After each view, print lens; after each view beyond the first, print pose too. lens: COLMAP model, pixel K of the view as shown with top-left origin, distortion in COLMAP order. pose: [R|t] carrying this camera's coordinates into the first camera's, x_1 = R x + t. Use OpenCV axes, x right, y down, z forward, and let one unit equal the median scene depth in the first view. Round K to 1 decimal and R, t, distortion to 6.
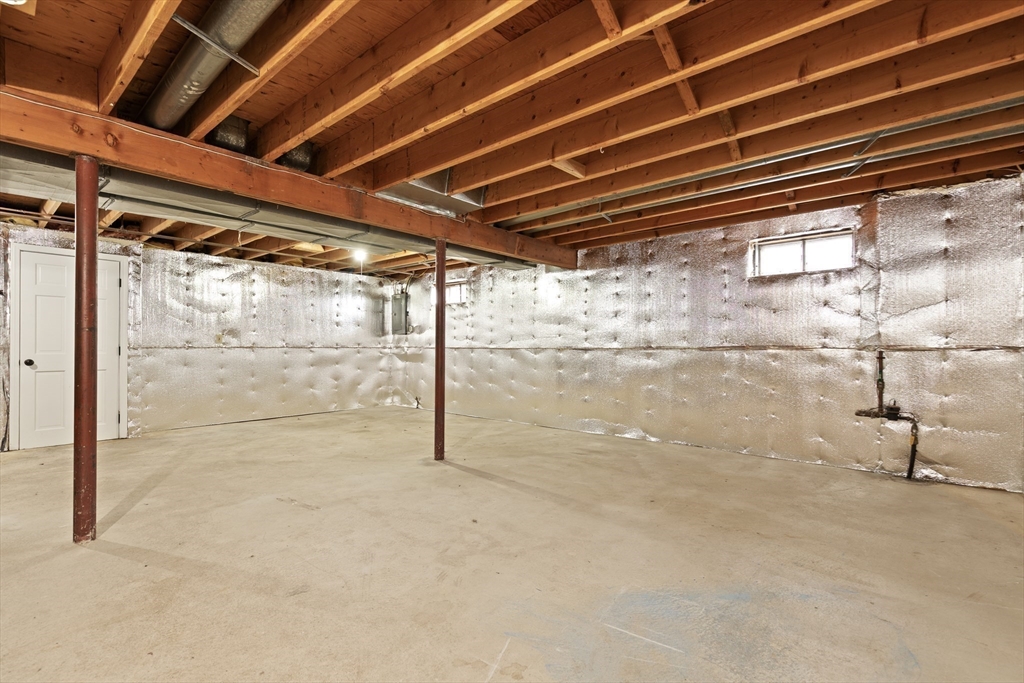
lens RADIAL K [[473.2, 0, 518.5], [0, 473.2, 343.8], [0, 0, 1]] dist [0.004590, 0.000252]
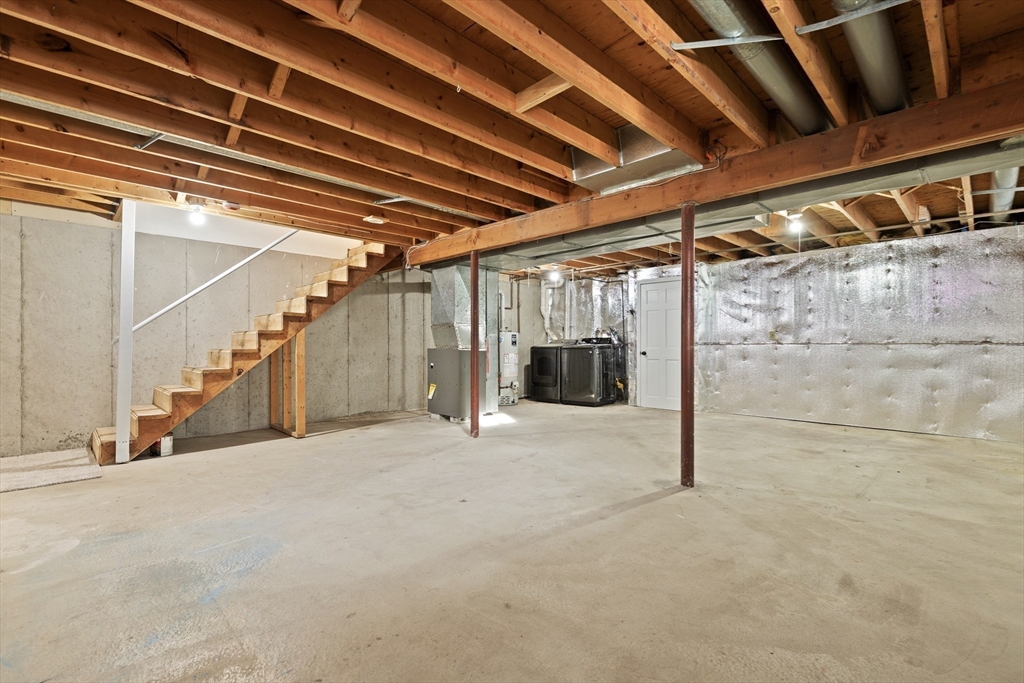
lens RADIAL K [[461.7, 0, 510.6], [0, 461.7, 335.3], [0, 0, 1]] dist [0.002143, 0.000100]
pose [[-0.080415, -0.020765, -0.996545, 0.768260], [0.006558, 0.999750, -0.021361, 0.013376], [0.996740, -0.008254, -0.080258, 0.950693]]
